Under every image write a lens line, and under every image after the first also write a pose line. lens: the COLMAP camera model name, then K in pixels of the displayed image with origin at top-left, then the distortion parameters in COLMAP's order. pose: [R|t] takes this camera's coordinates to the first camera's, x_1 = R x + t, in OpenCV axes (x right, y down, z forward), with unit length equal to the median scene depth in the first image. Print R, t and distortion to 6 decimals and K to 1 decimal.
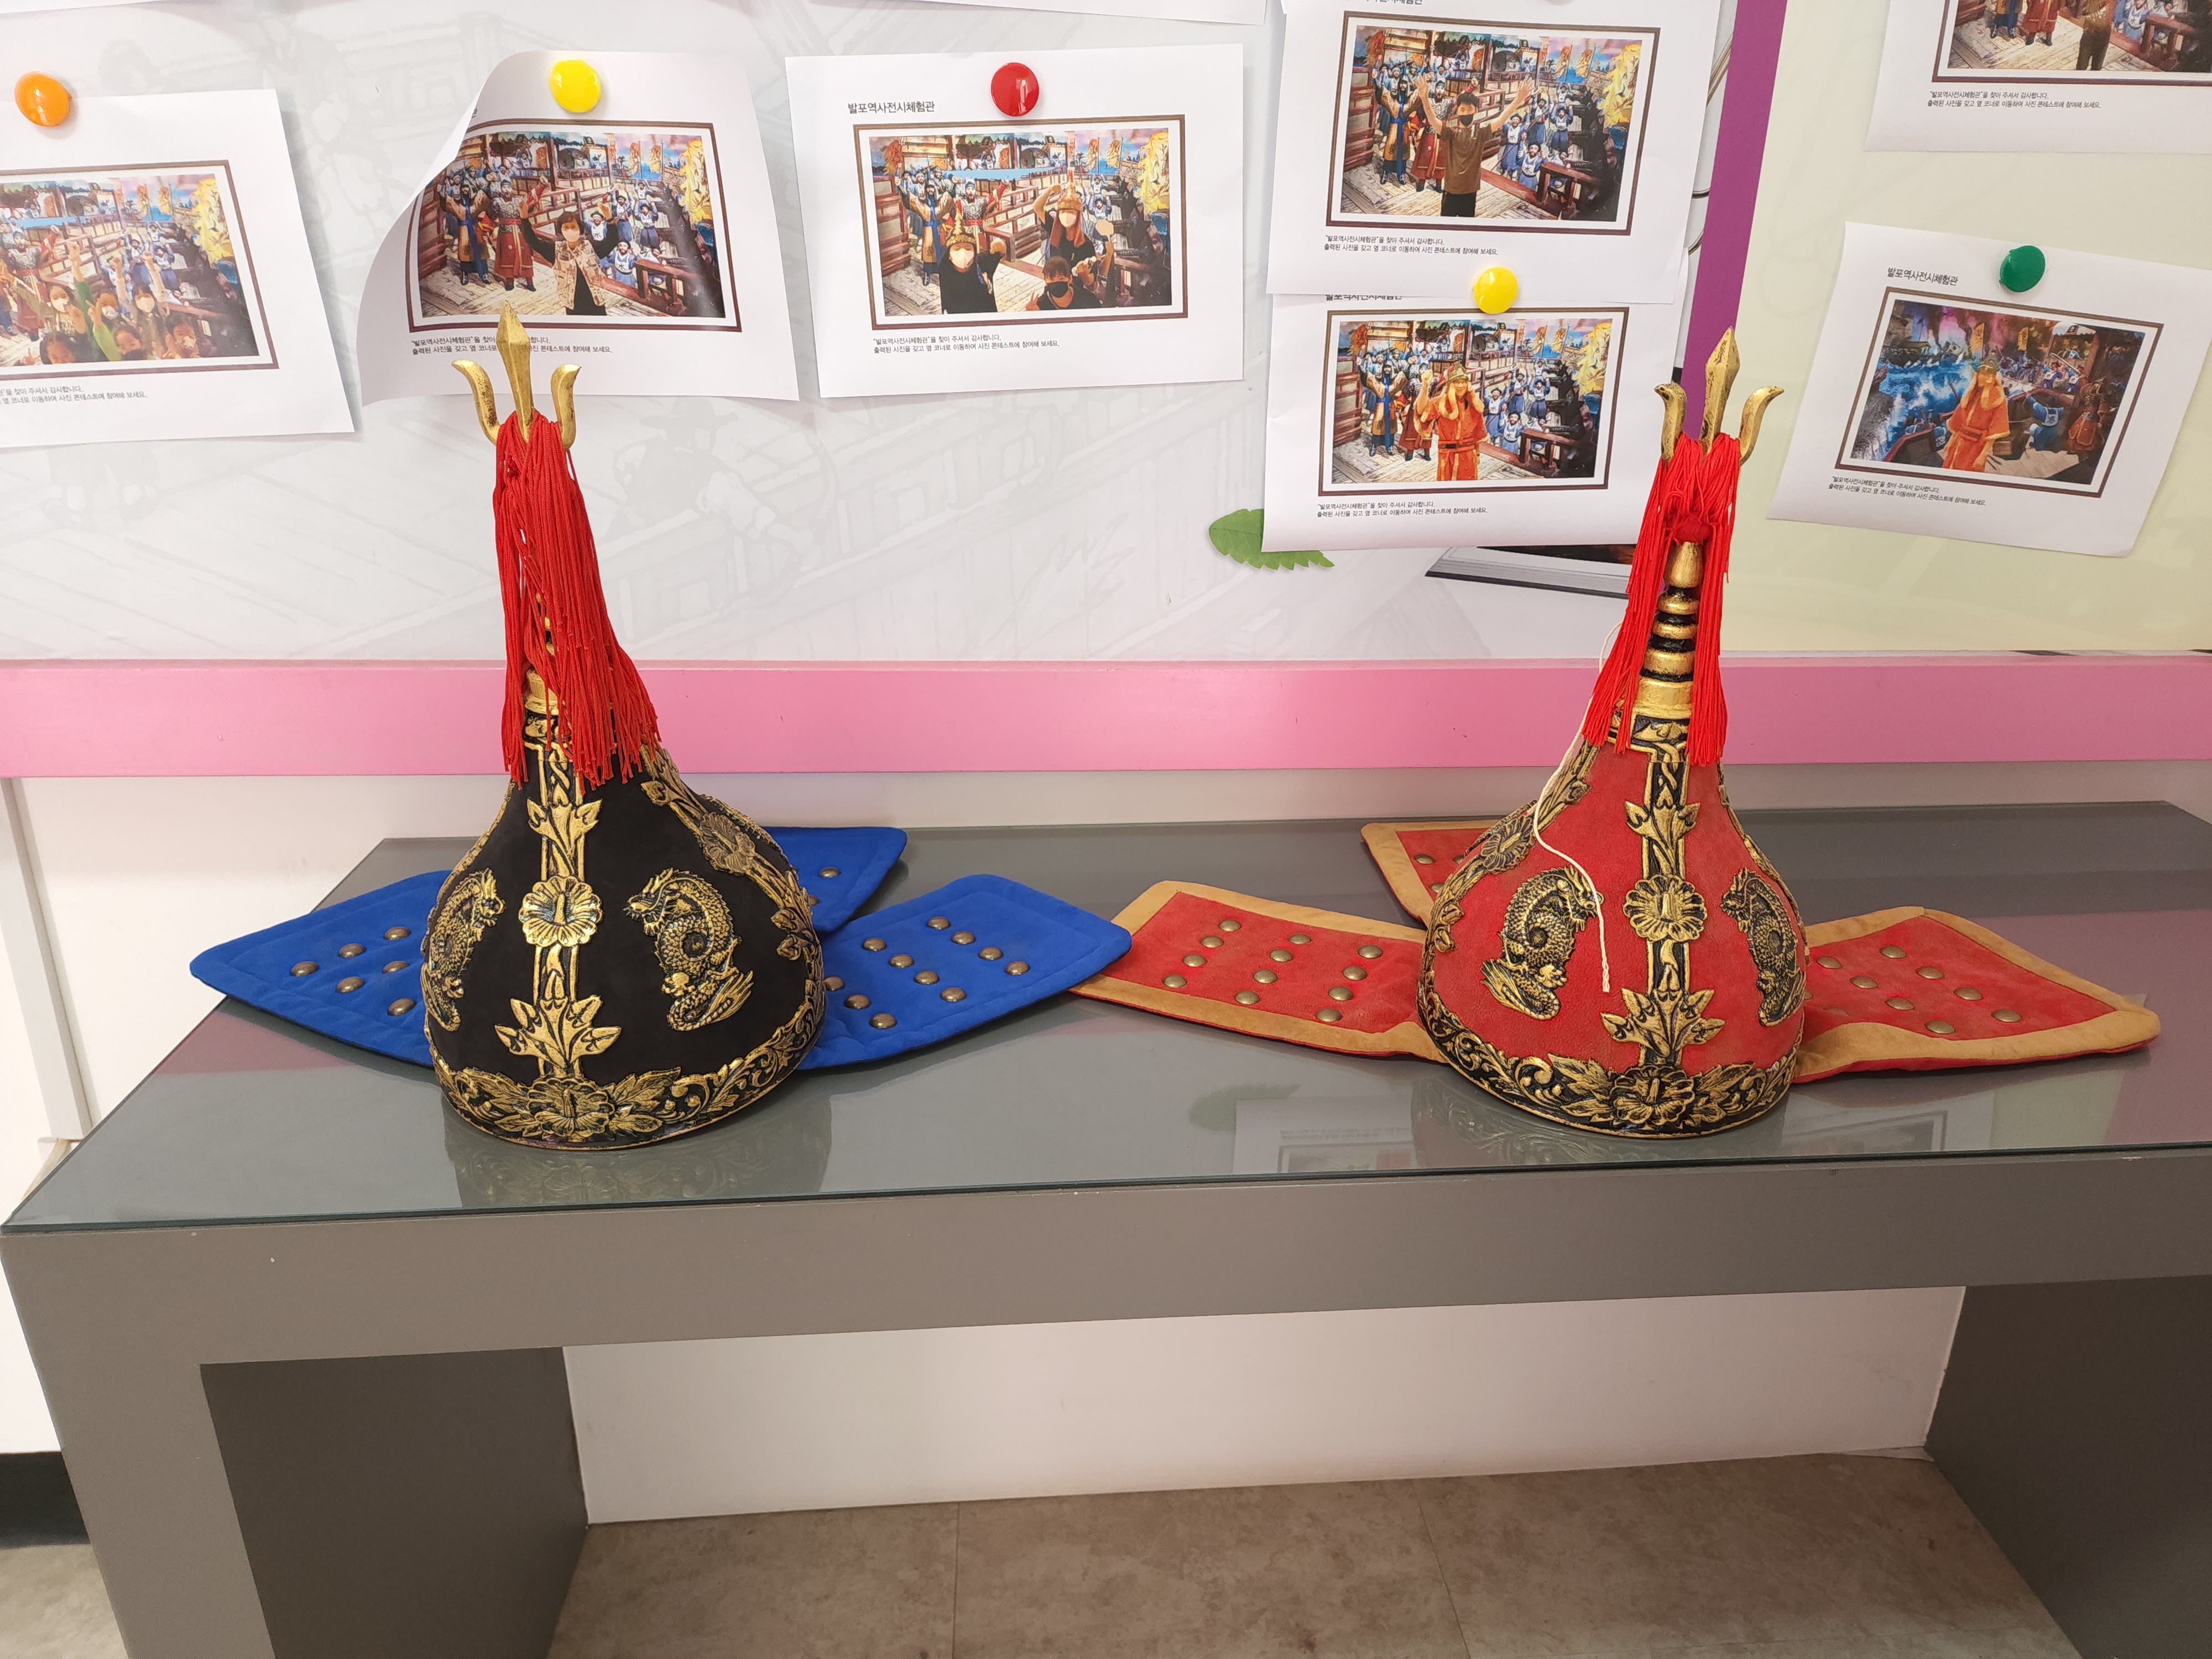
lens RADIAL K [[1532.3, 0, 1118.0], [0, 1532.3, 831.3], [0, 0, 1]] dist [0.053583, -0.040029]
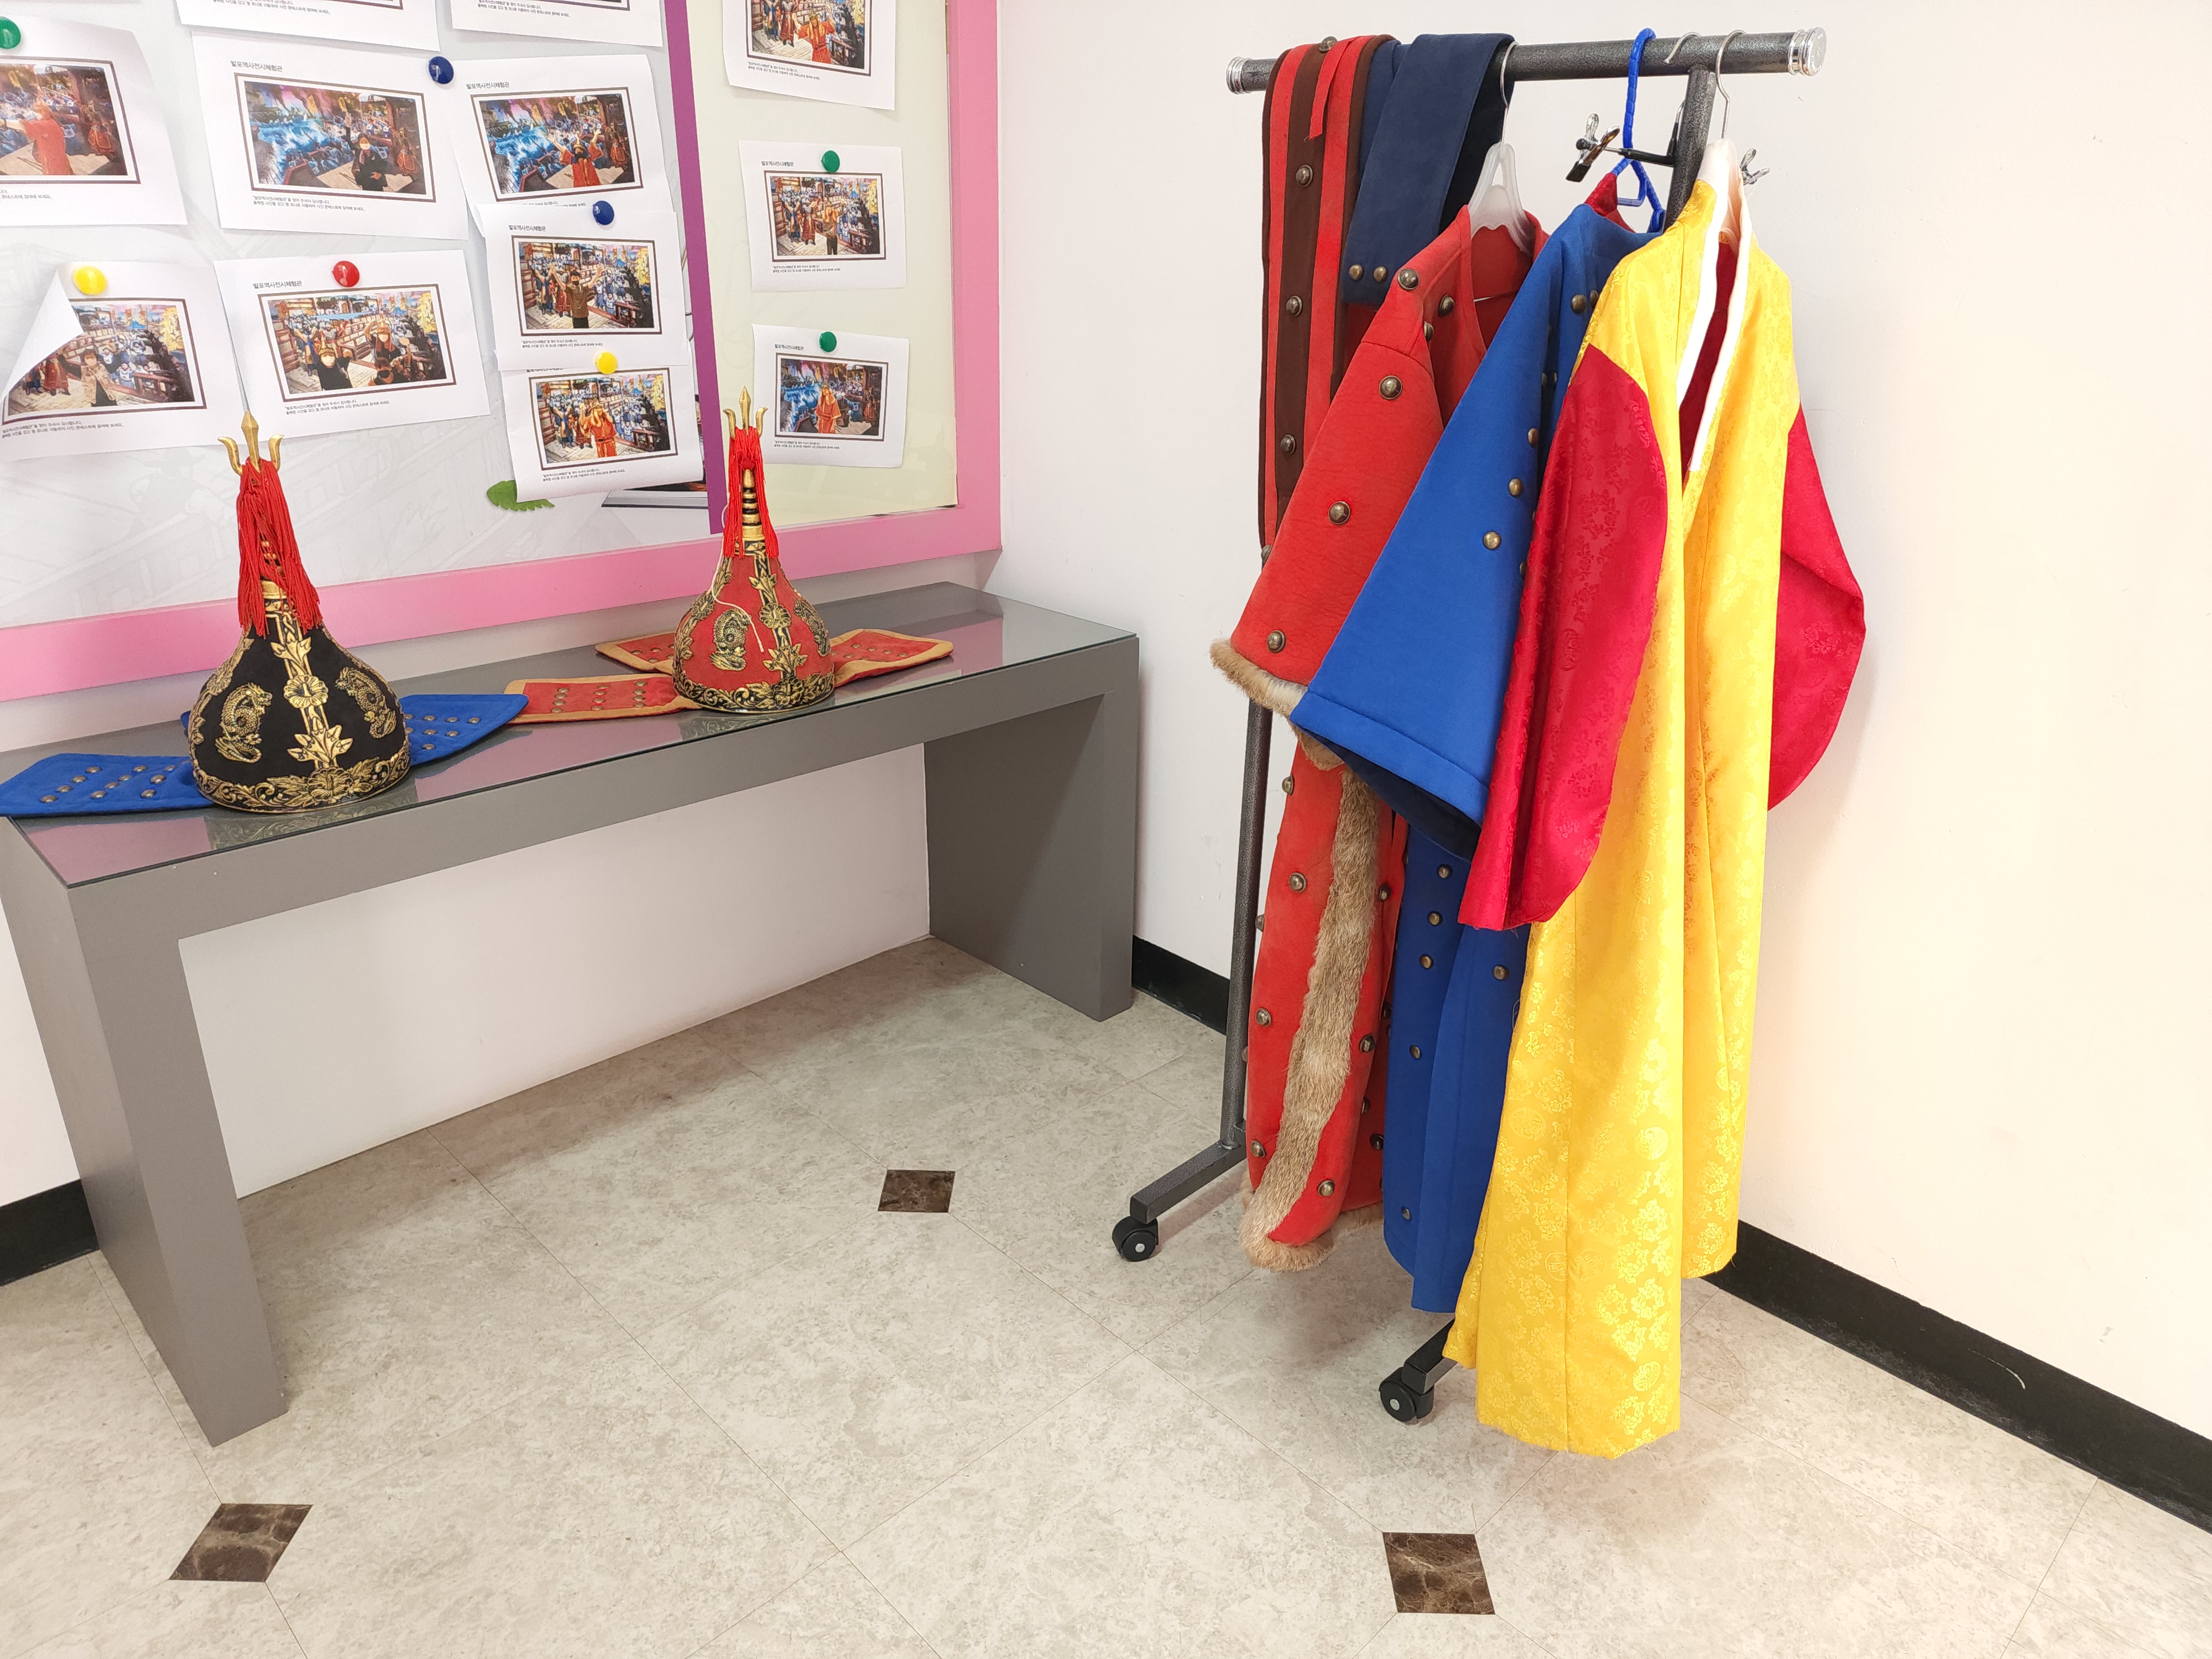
lens RADIAL K [[1532.3, 0, 1111.3], [0, 1532.3, 829.6], [0, 0, 1]] dist [0.053583, -0.040029]
pose [[0.769758, -0.236733, 0.592816, -0.621796], [0.231682, 0.968973, 0.086113, 0.234966], [-0.594808, 0.071059, 0.800721, -1.026529]]
